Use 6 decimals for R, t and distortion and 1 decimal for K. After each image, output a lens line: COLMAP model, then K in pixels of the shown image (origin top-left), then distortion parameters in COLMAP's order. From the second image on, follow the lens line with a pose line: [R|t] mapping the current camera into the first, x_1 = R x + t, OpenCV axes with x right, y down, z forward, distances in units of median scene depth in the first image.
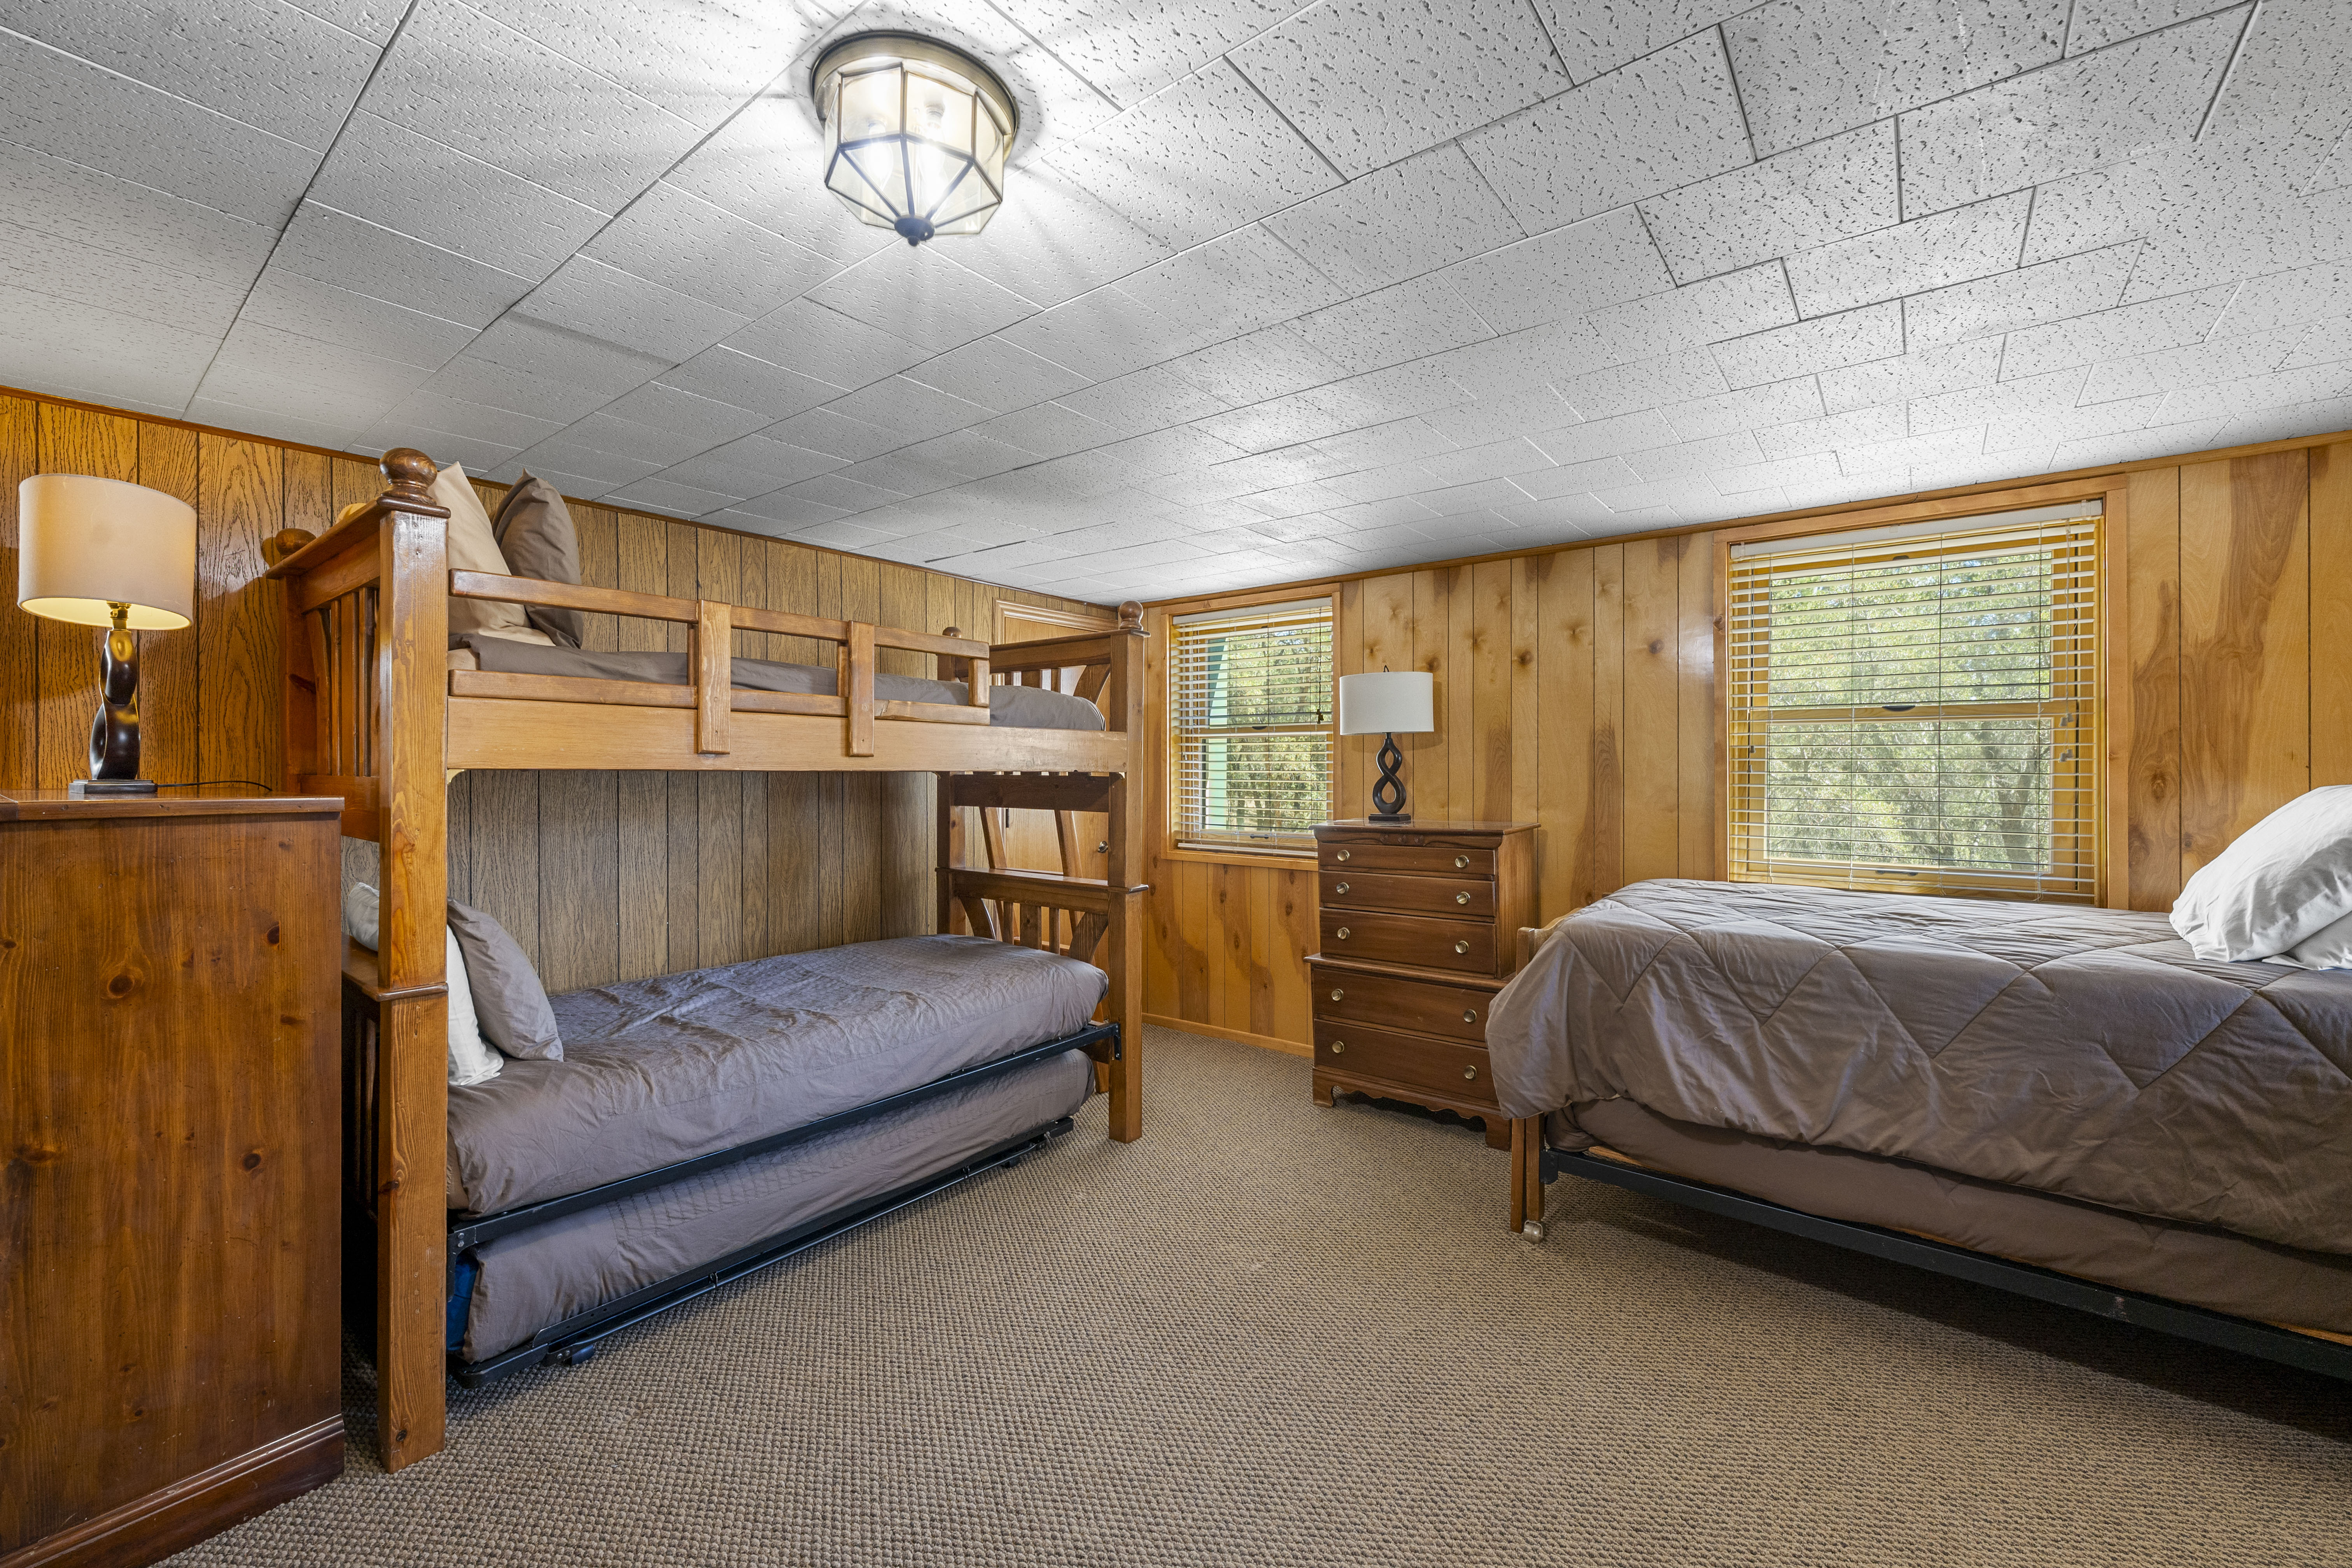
lens RADIAL K [[949.9, 0, 1177.2], [0, 949.9, 793.8], [0, 0, 1]] dist [-0.000563, 0.000217]
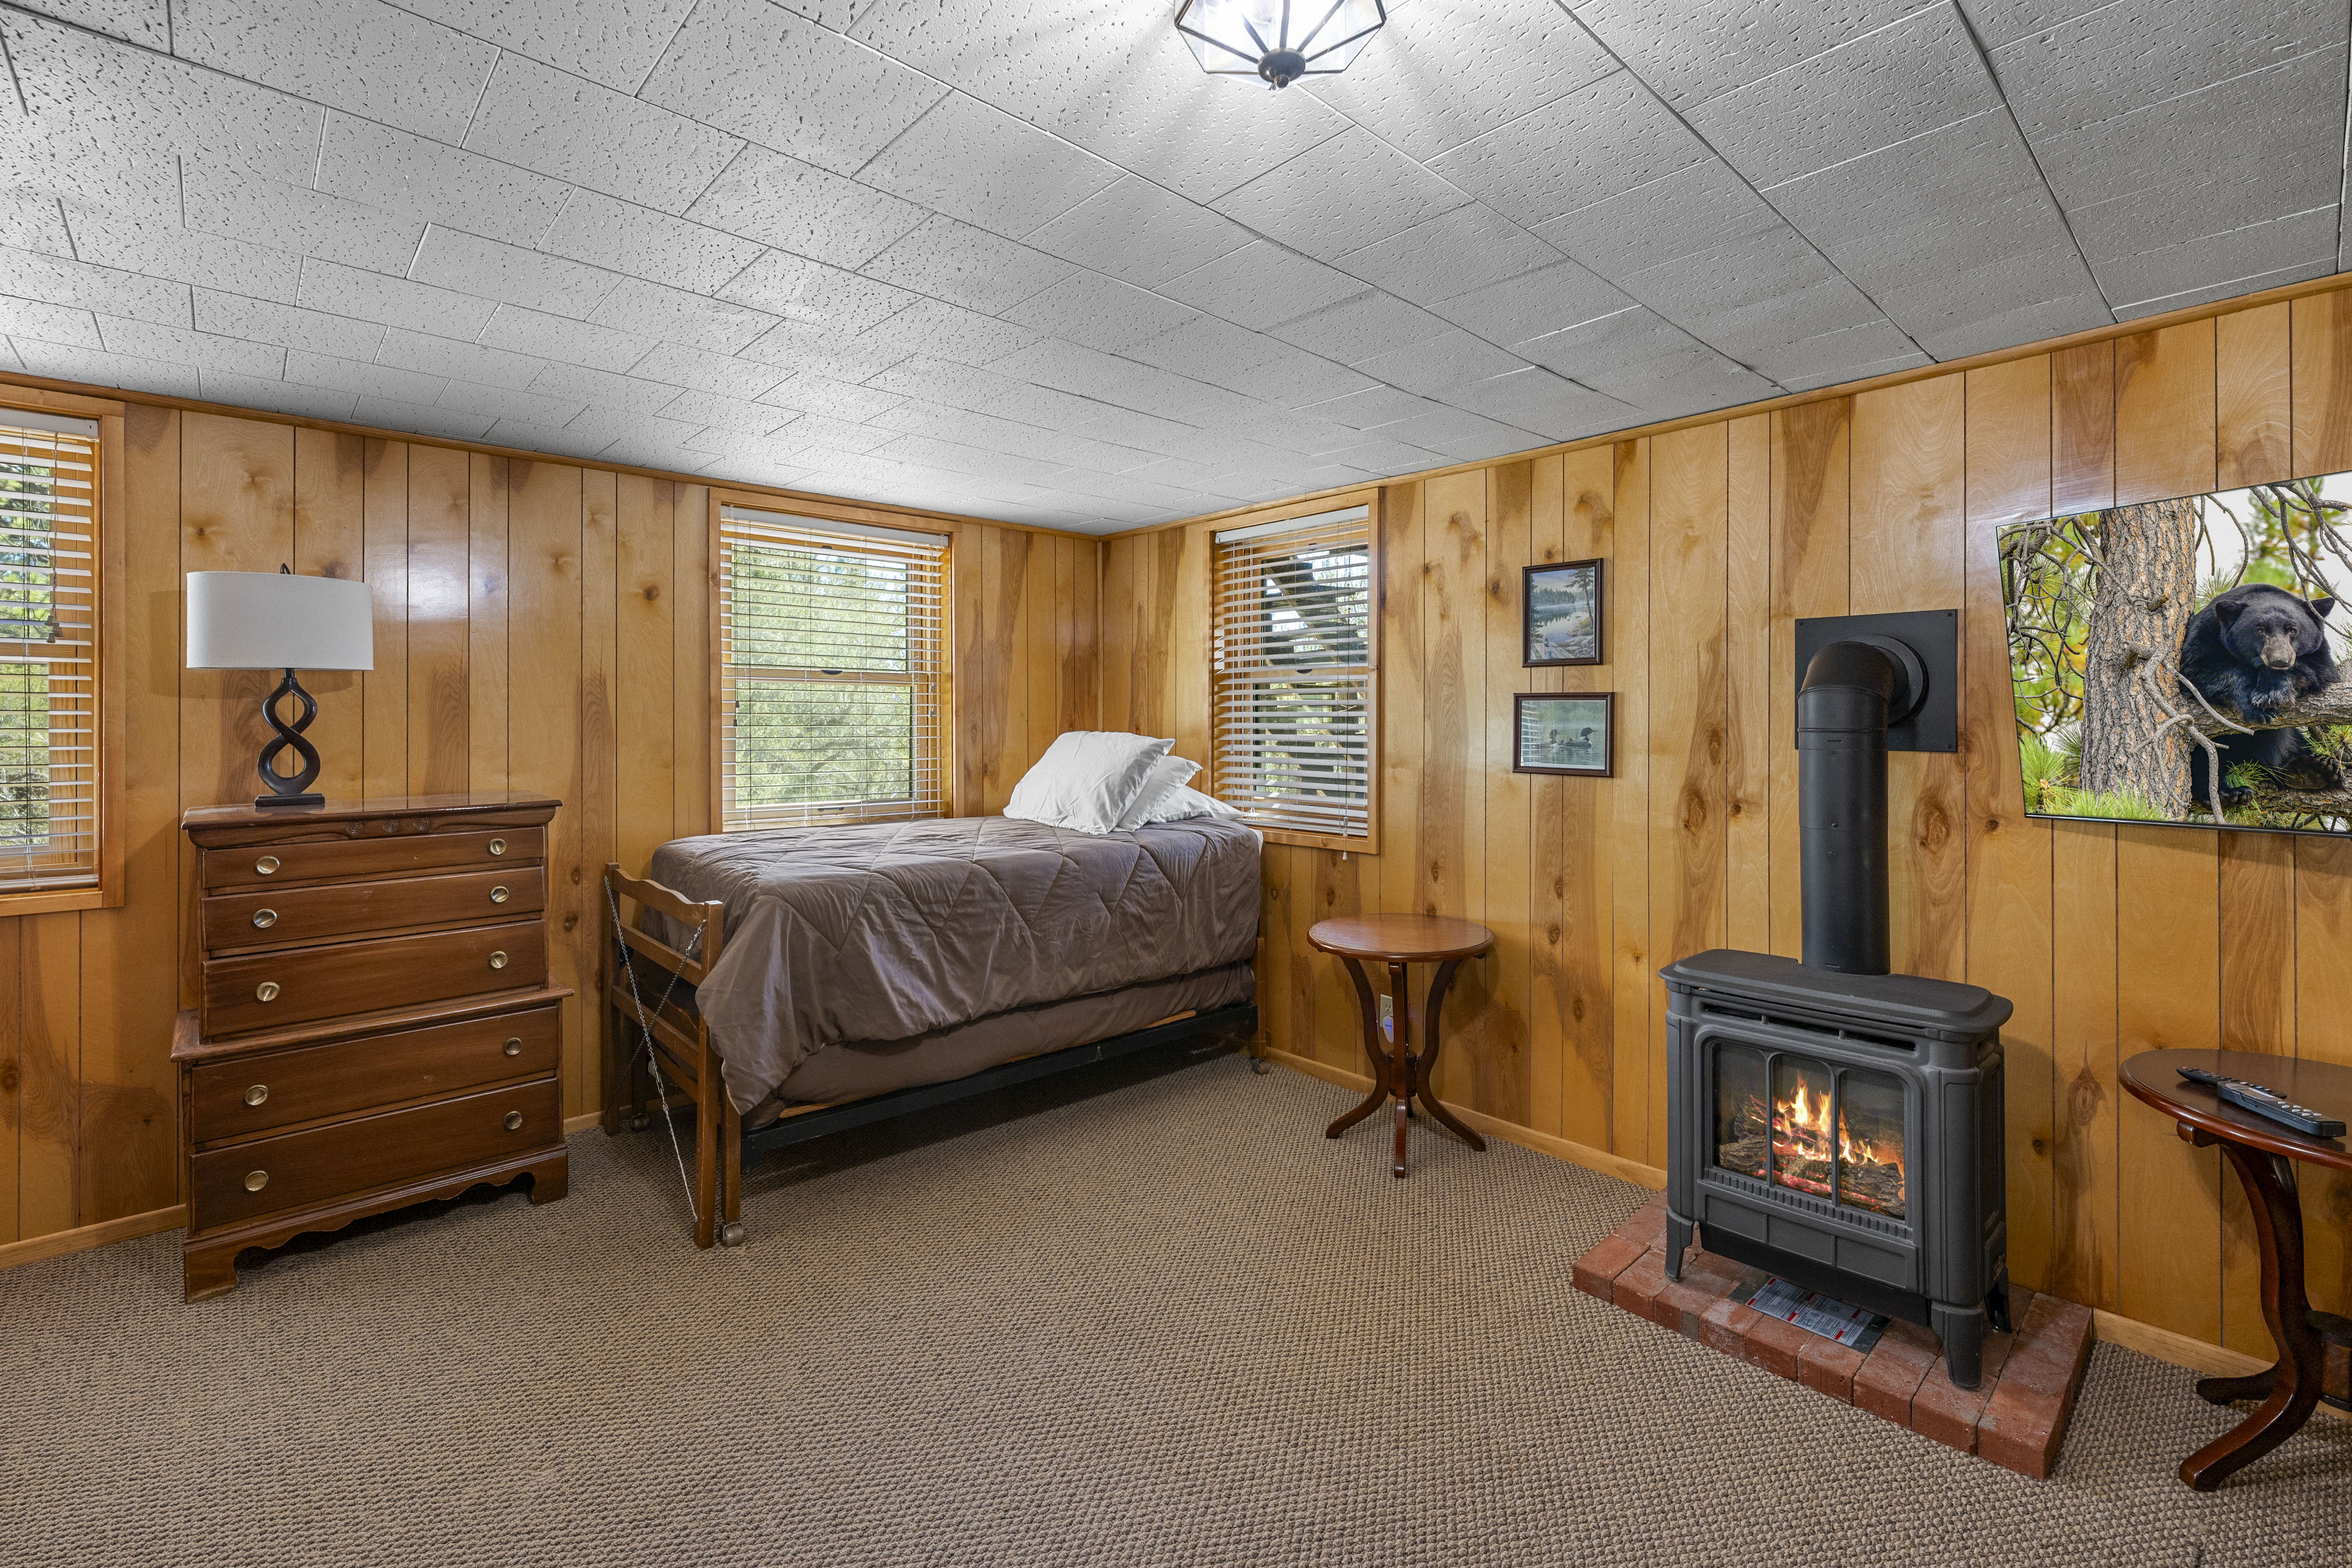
lens RADIAL K [[1039.6, 0, 1143.5], [0, 1039.6, 742.1], [0, 0, 1]] dist [0.000880, -0.000327]
pose [[0.167574, -0.020829, 0.985639, -0.567608], [0.028839, 0.999453, 0.016218, -0.014014], [-0.985438, 0.025707, 0.168083, 0.466806]]
